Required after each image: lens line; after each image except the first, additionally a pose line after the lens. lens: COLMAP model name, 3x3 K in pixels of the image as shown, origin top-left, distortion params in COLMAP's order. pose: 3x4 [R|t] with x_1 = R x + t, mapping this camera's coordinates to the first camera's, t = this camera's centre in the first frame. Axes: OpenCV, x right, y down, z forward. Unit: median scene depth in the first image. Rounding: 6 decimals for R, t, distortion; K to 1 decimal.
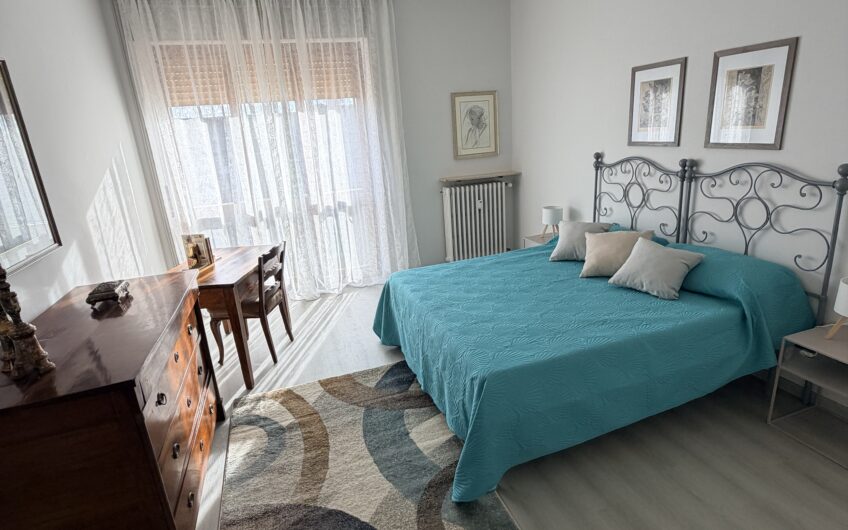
lens RADIAL K [[447.2, 0, 425.7], [0, 447.2, 263.0], [0, 0, 1]] dist [0.002039, -0.001629]
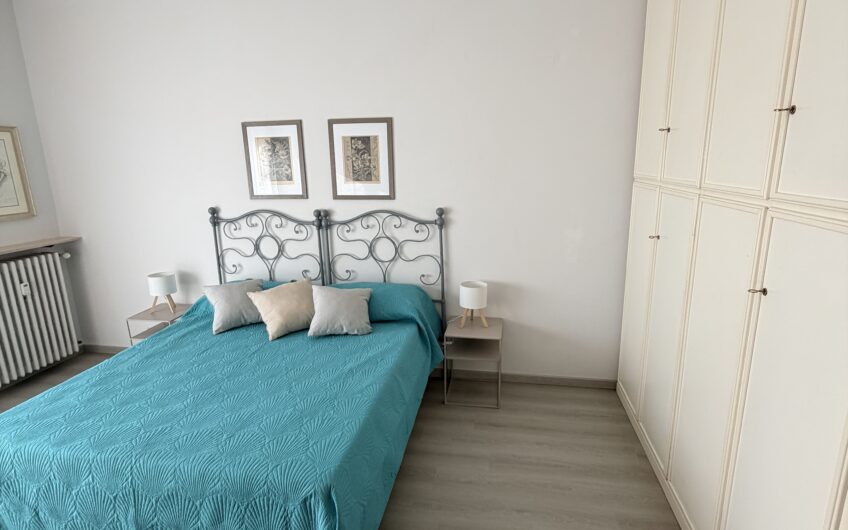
lens RADIAL K [[447.2, 0, 424.3], [0, 447.2, 265.5], [0, 0, 1]] dist [0.002039, -0.001629]
pose [[0.496275, -0.149287, 0.855234, -0.260543], [0.240287, 0.970240, 0.029929, -0.069373], [-0.834250, 0.190649, 0.517377, 0.237091]]
